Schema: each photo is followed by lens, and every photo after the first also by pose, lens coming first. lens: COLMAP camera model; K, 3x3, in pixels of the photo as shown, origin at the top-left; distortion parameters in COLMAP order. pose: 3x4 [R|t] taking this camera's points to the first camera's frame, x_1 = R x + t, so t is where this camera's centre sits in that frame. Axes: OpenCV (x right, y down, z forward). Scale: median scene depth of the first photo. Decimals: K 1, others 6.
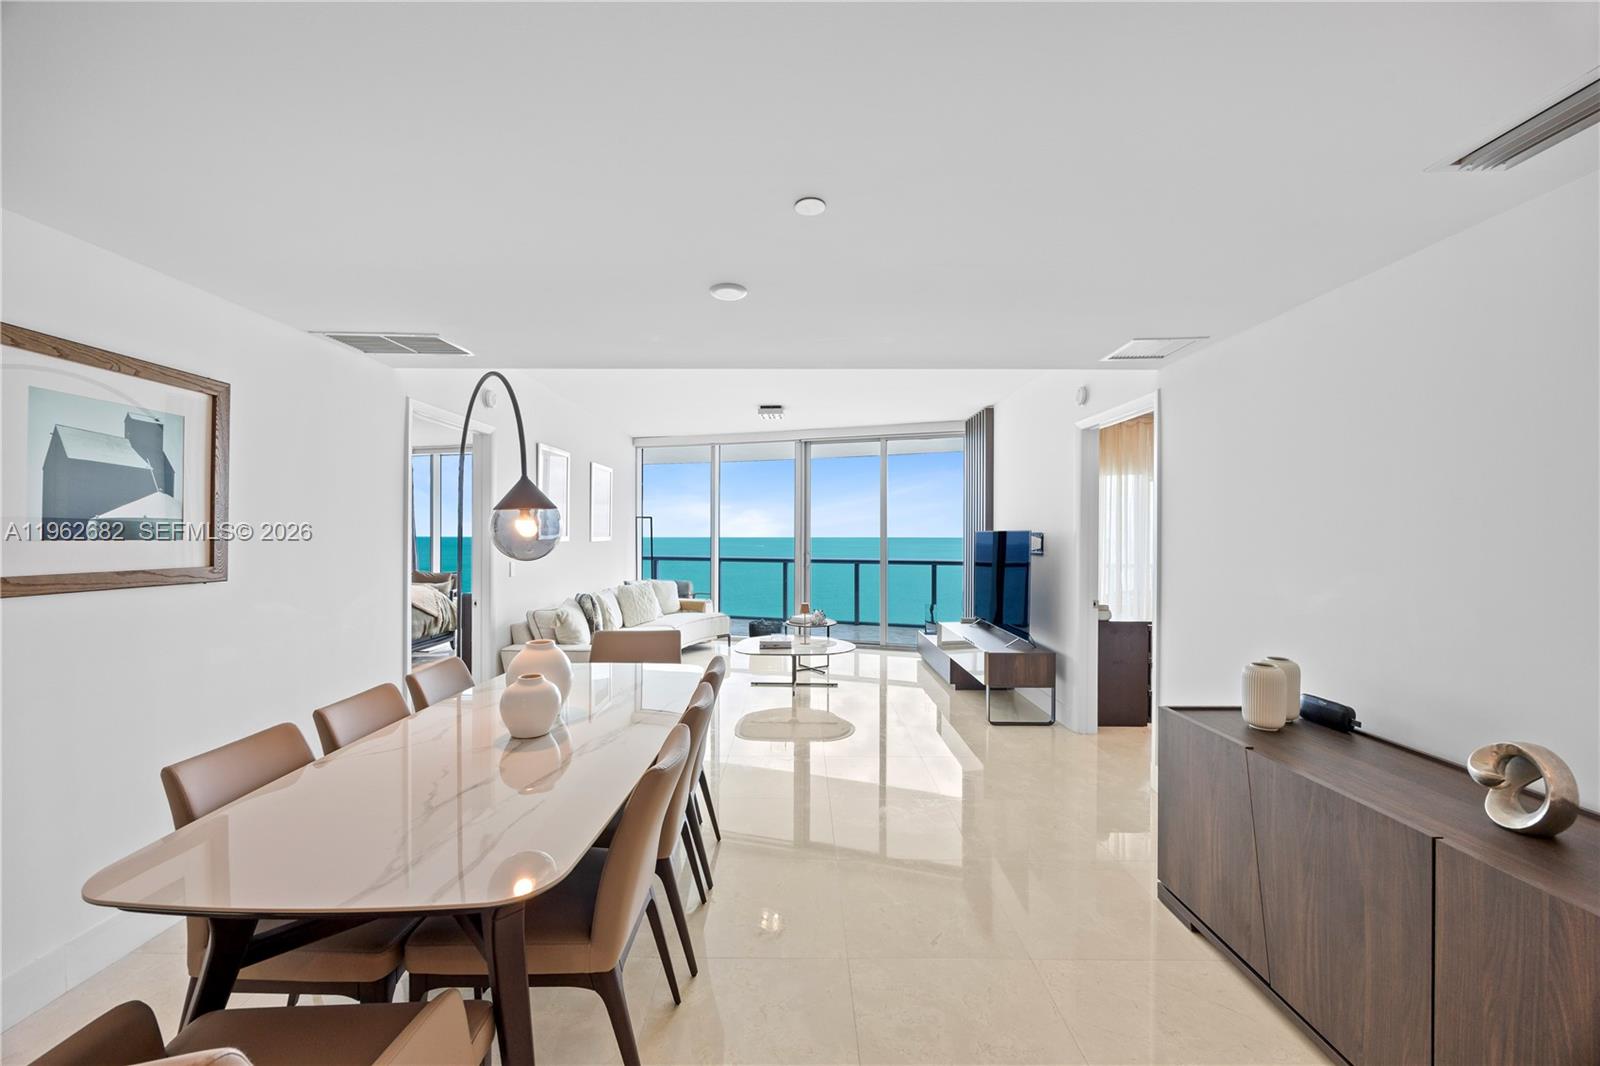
lens RADIAL K [[611.3, 0, 794.0], [0, 611.3, 534.3], [0, 0, 1]] dist [0.000007, -0.000279]
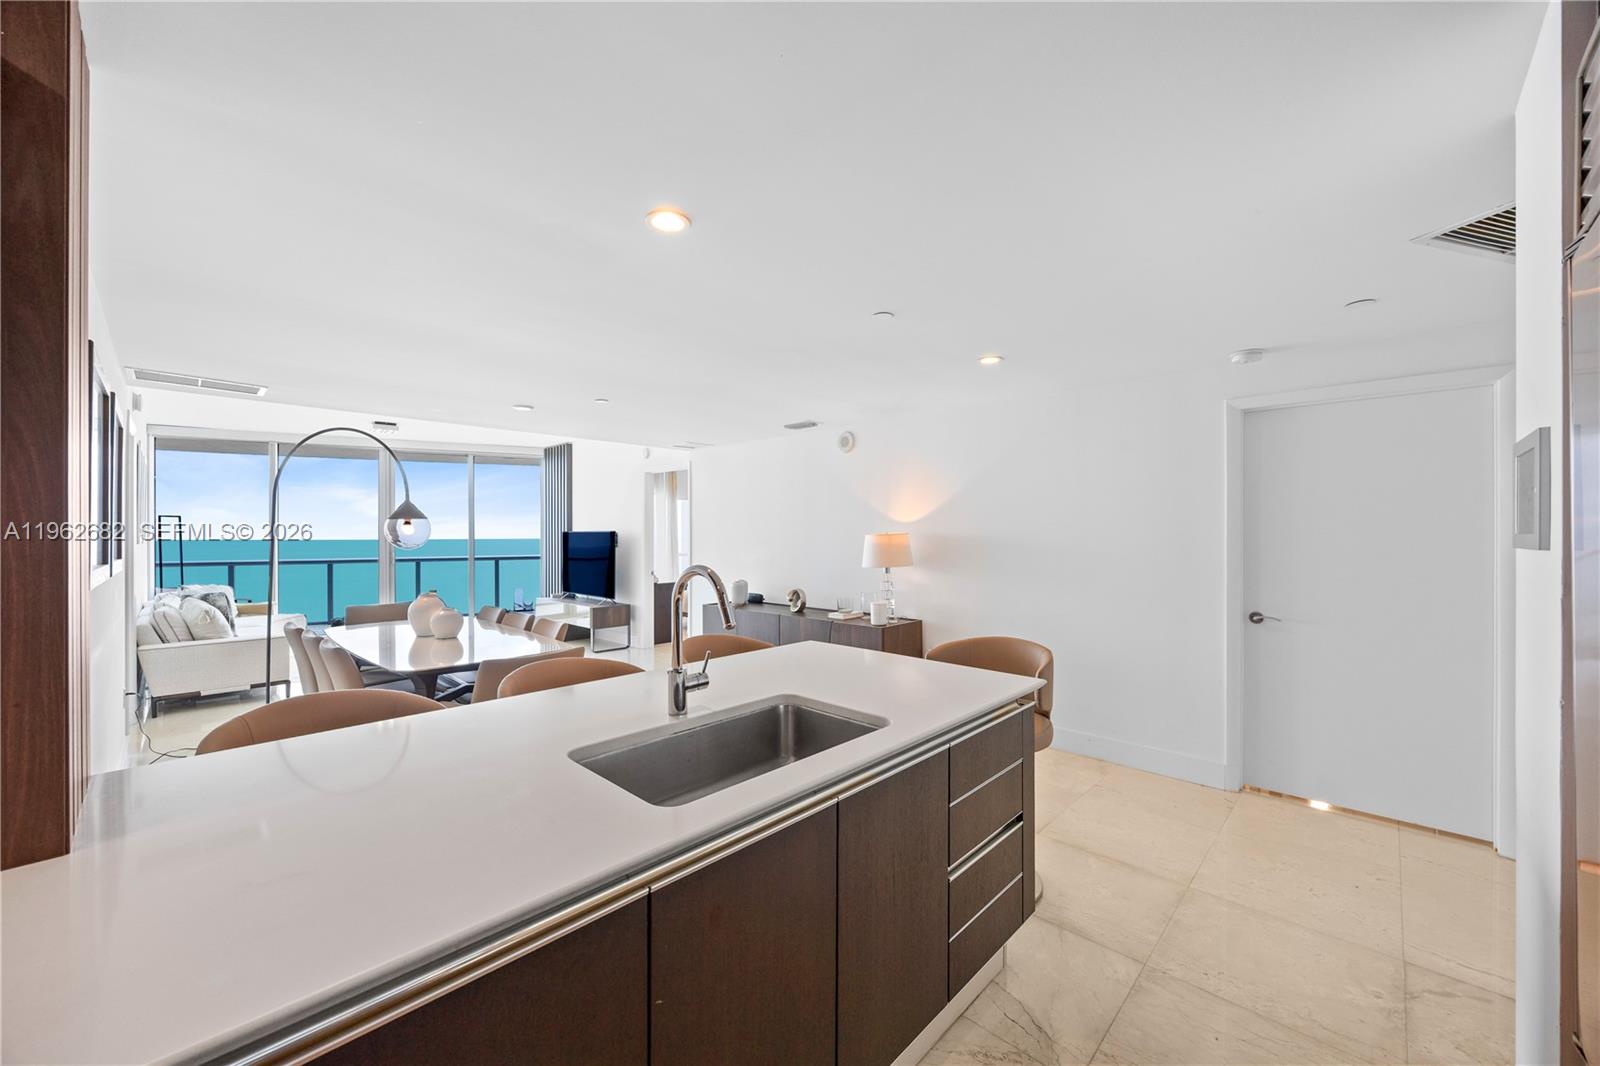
lens RADIAL K [[611.3, 0, 794.0], [0, 611.3, 534.3], [0, 0, 1]] dist [0.000007, -0.000279]
pose [[0.697536, -0.003429, 0.716541, -0.455321], [0.003616, 0.999993, 0.001265, 0.001550], [-0.716540, 0.001709, 0.697544, -0.485976]]
